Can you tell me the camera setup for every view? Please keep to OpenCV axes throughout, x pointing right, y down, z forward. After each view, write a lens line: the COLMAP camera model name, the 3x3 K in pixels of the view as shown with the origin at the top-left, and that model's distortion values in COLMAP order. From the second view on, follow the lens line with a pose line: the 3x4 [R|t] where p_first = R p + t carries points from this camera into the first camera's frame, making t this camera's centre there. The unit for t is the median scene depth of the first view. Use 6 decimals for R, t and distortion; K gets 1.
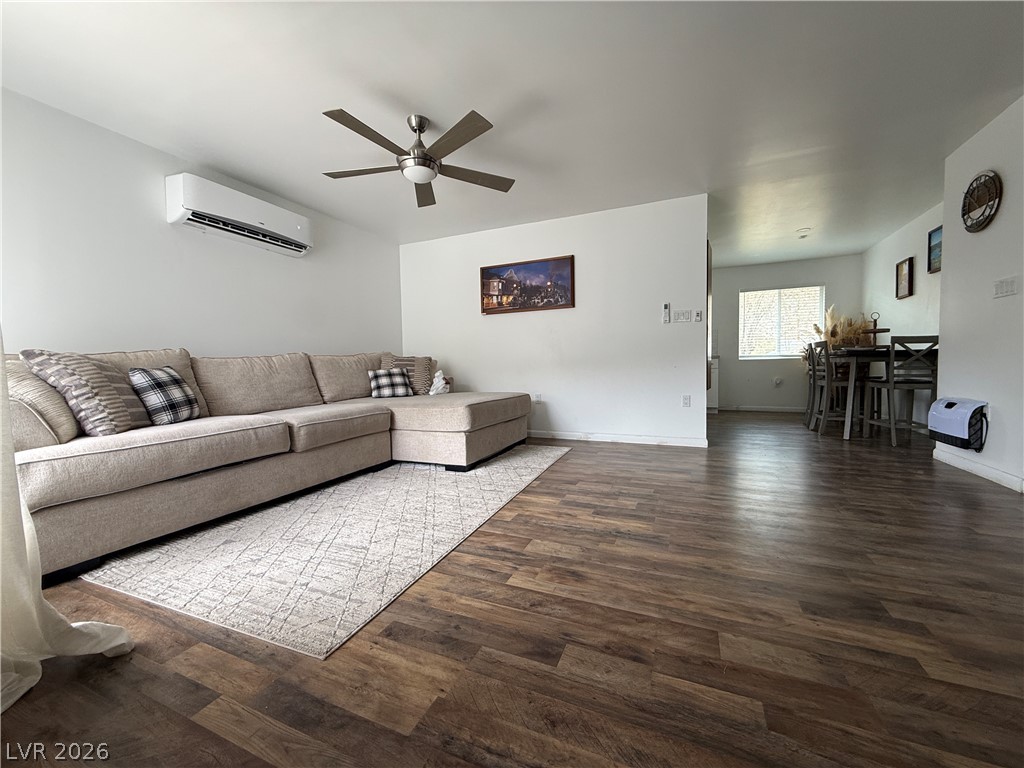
lens RADIAL K [[409.3, 0, 512.2], [0, 409.3, 386.3], [0, 0, 1]] dist [-0.000436, -0.000246]
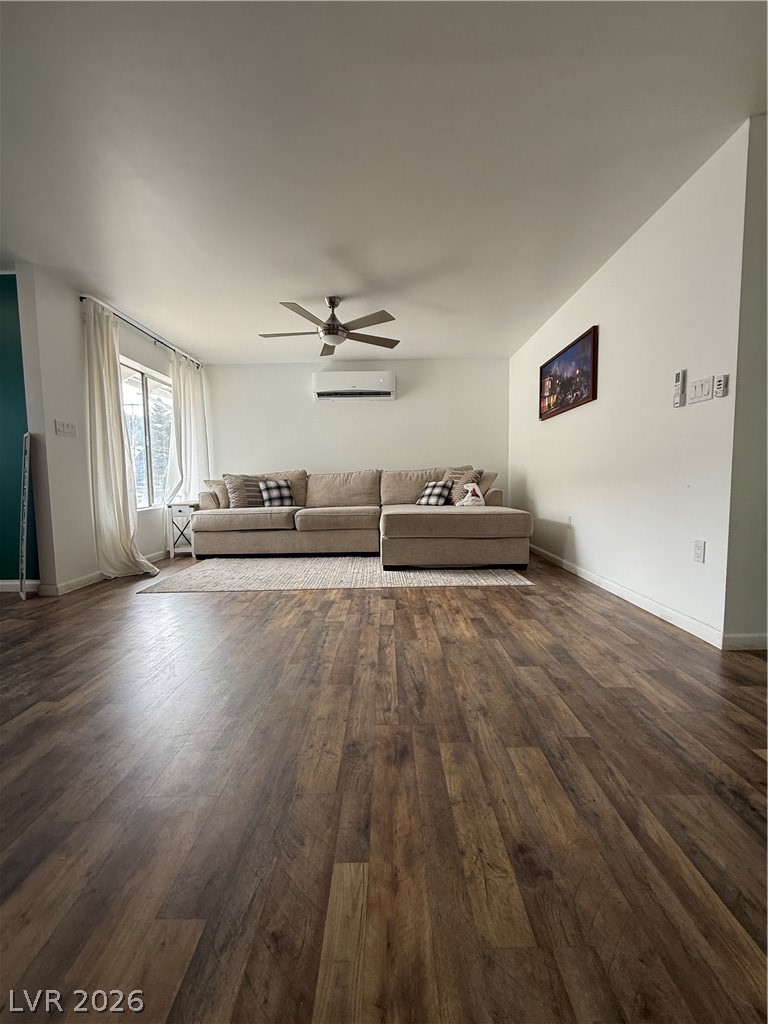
lens RADIAL K [[409.3, 0, 379.7], [0, 409.3, 510.4], [0, 0, 1]] dist [-0.000436, -0.000246]
pose [[0.387008, 0.082141, -0.918410, 1.075544], [-0.041610, 0.996565, 0.071597, -0.054540], [0.921137, 0.010507, 0.389097, 0.593815]]
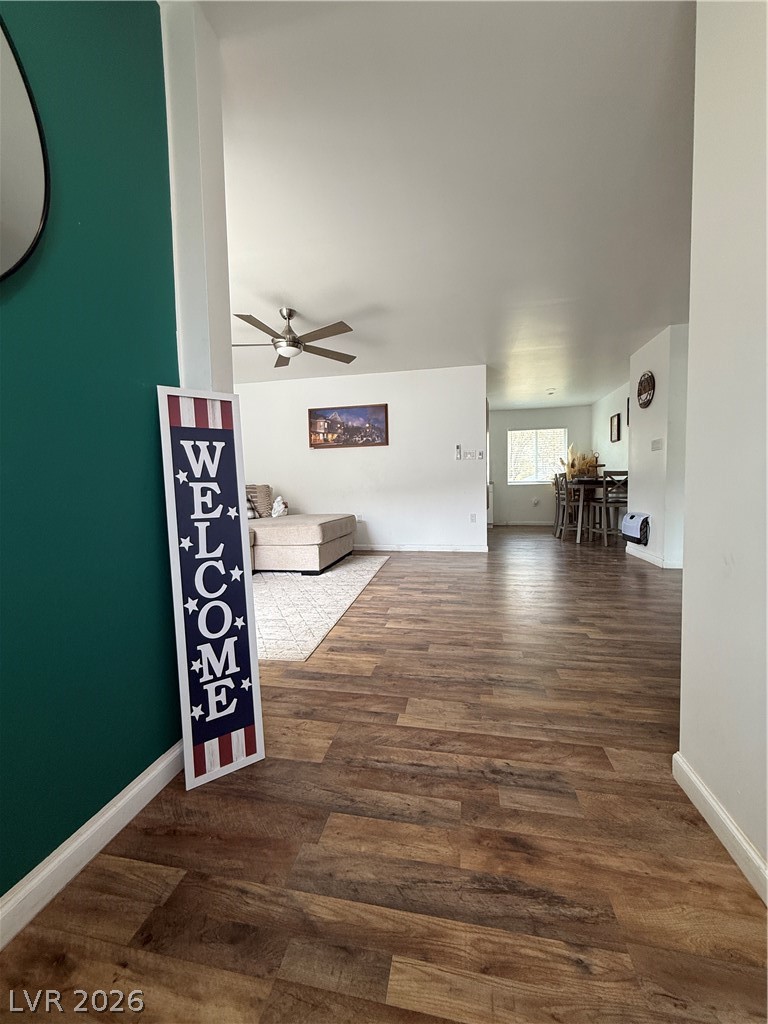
lens RADIAL K [[409.3, 0, 384.3], [0, 409.3, 512.3], [0, 0, 1]] dist [-0.000436, -0.000246]
pose [[0.977117, -0.016679, 0.212049, -0.204921], [0.014039, 0.999804, 0.013951, -0.008202], [-0.212241, -0.010655, 0.977159, -0.358203]]
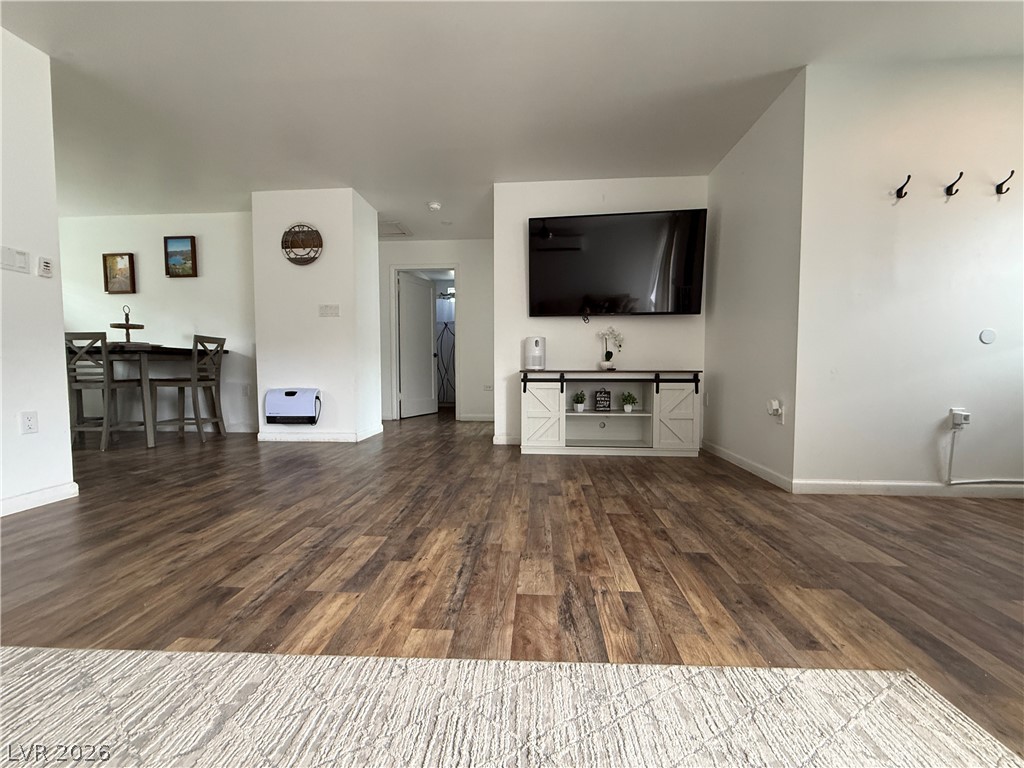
lens RADIAL K [[409.3, 0, 509.1], [0, 409.3, 386.5], [0, 0, 1]] dist [-0.000436, -0.000246]
pose [[-0.335445, -0.029943, 0.941584, -0.402954], [0.054613, 0.997196, 0.051168, -0.005572], [-0.940475, 0.068587, -0.332869, 0.847394]]
